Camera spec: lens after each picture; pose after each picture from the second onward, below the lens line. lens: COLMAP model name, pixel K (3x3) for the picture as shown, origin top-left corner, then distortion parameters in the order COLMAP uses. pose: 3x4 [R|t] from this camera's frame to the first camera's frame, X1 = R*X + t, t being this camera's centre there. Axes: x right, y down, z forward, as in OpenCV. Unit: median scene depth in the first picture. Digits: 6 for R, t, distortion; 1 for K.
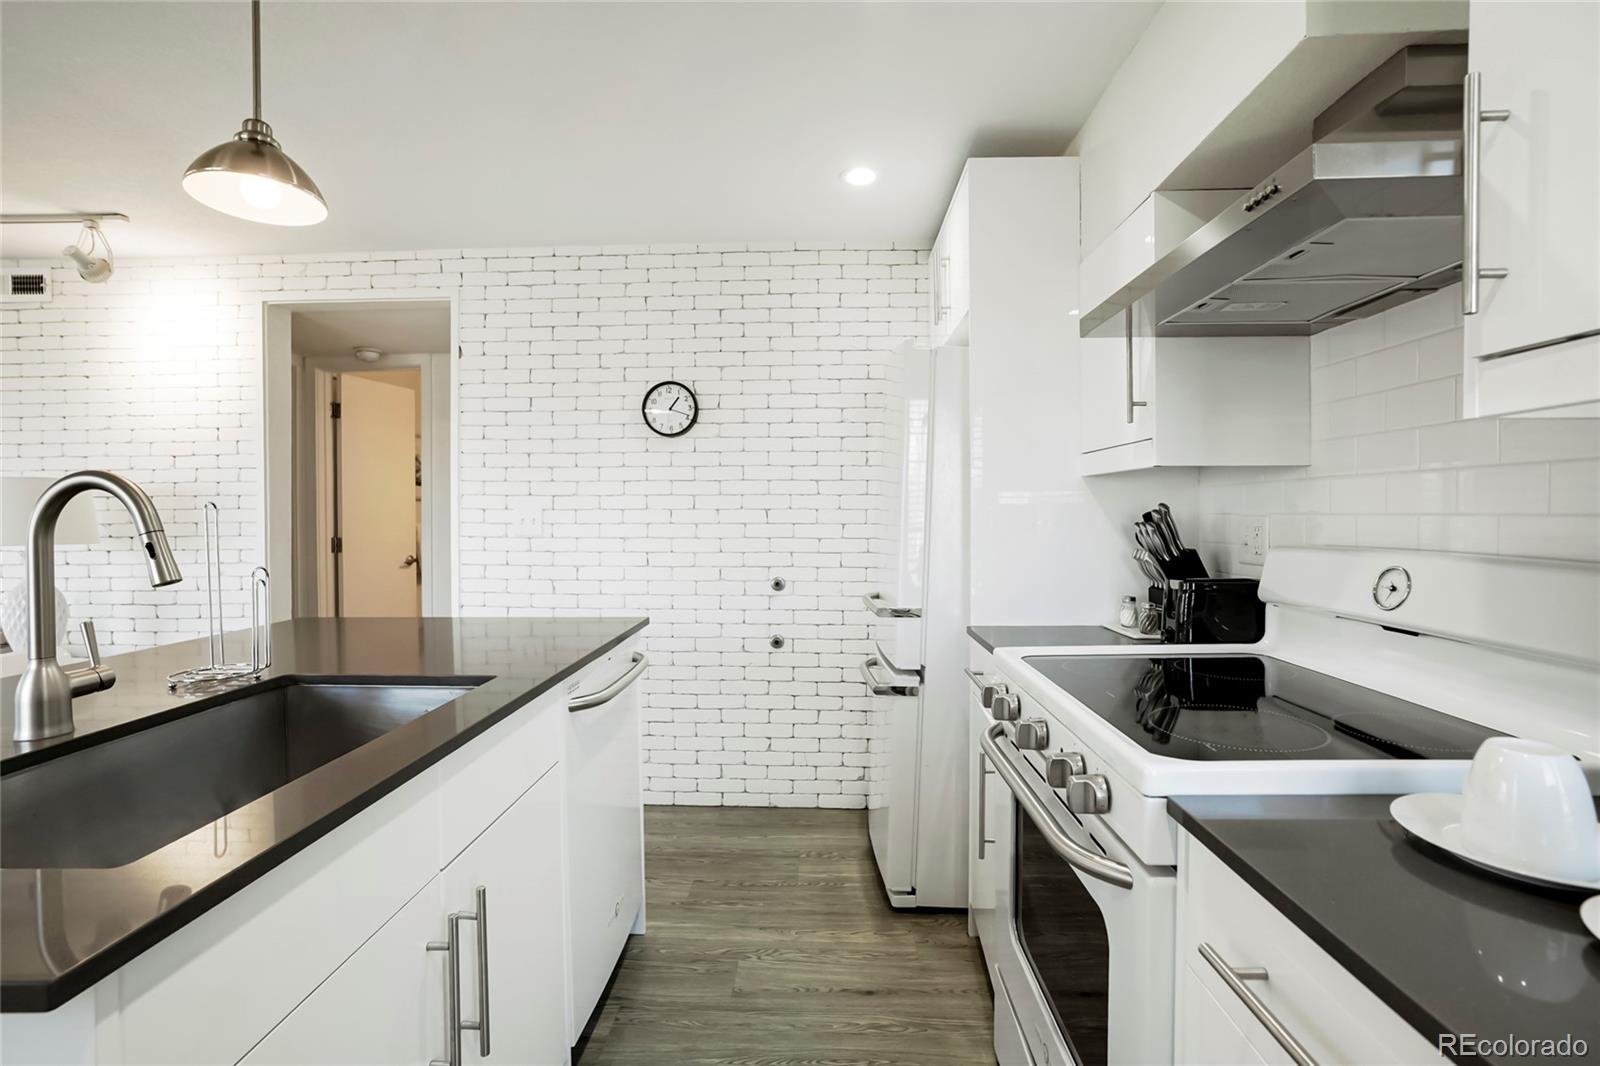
lens RADIAL K [[745.4, 0, 804.3], [0, 745.4, 520.9], [0, 0, 1]] dist [-0.027079, 0.008794]
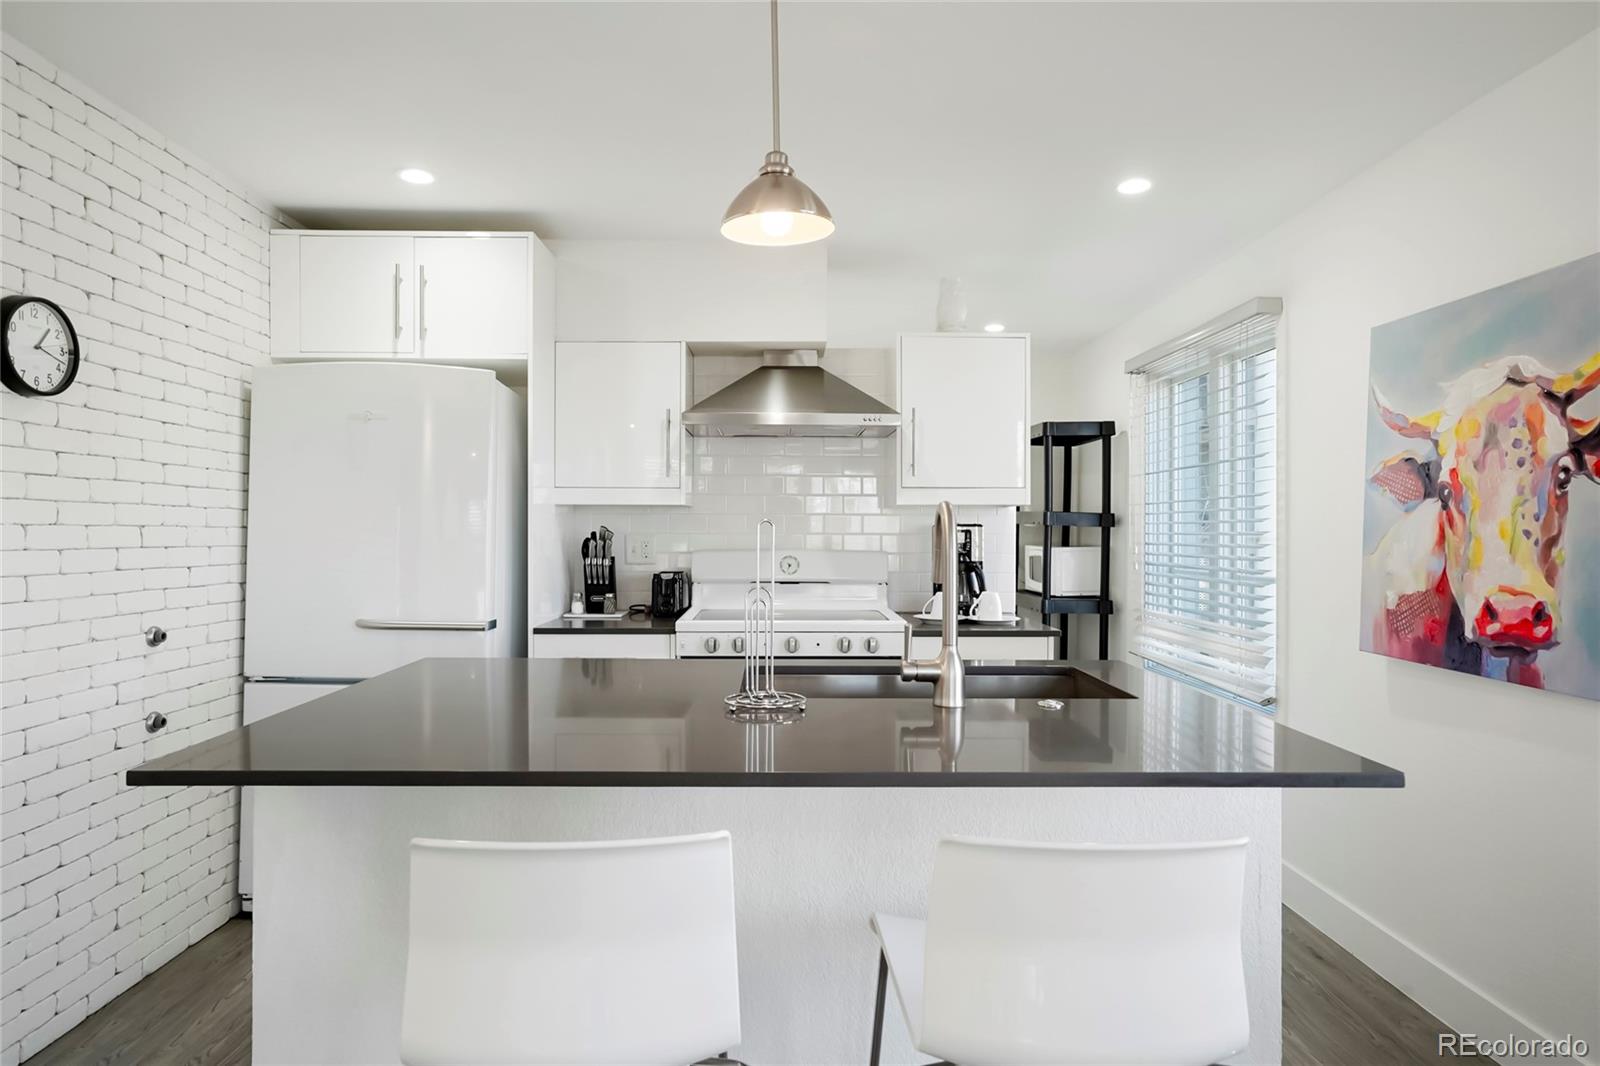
lens RADIAL K [[948.9, 0, 788.0], [0, 948.9, 529.1], [0, 0, 1]] dist [0.012627, -0.000239]
pose [[-0.033959, 0.004969, 0.999411, -0.920205], [0.008415, 0.999954, -0.004686, -0.004059], [-0.999388, 0.008251, -0.034000, 0.455775]]
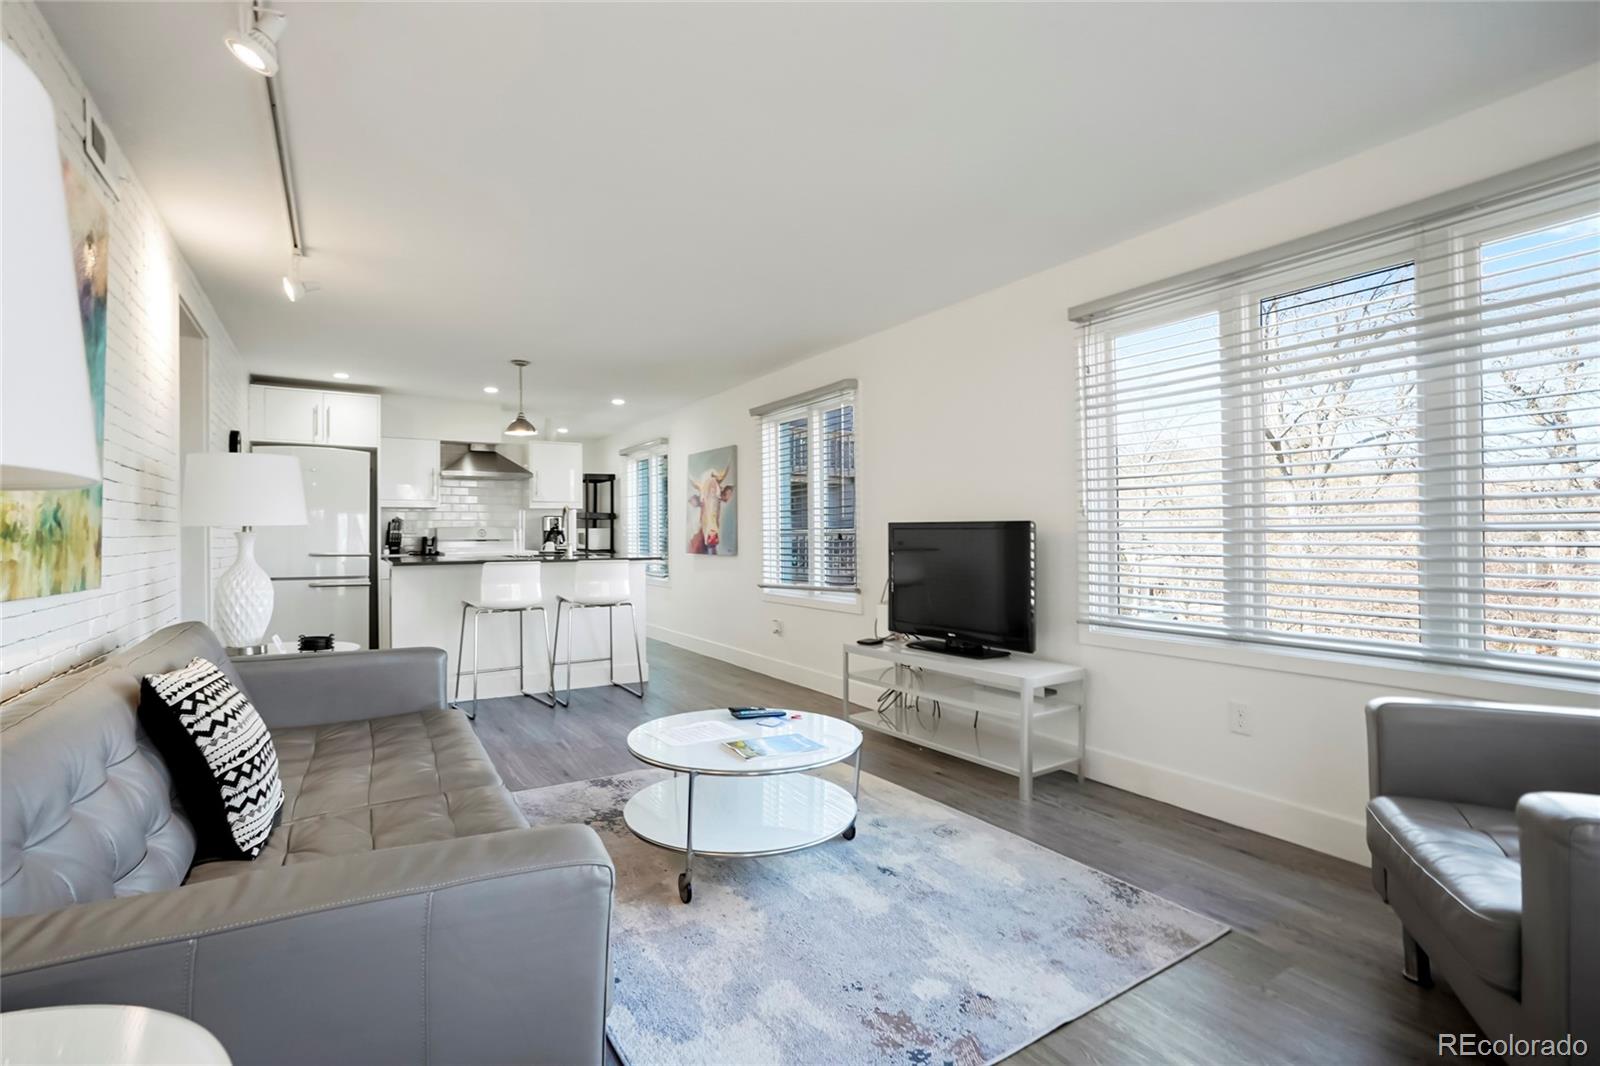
lens RADIAL K [[745.4, 0, 793.4], [0, 745.4, 523.7], [0, 0, 1]] dist [-0.027079, 0.008794]
pose [[-0.552156, 0.019507, 0.833513, -2.150753], [0.020253, 0.999745, -0.009980, 0.050405], [-0.833495, 0.011370, -0.552410, 0.881011]]
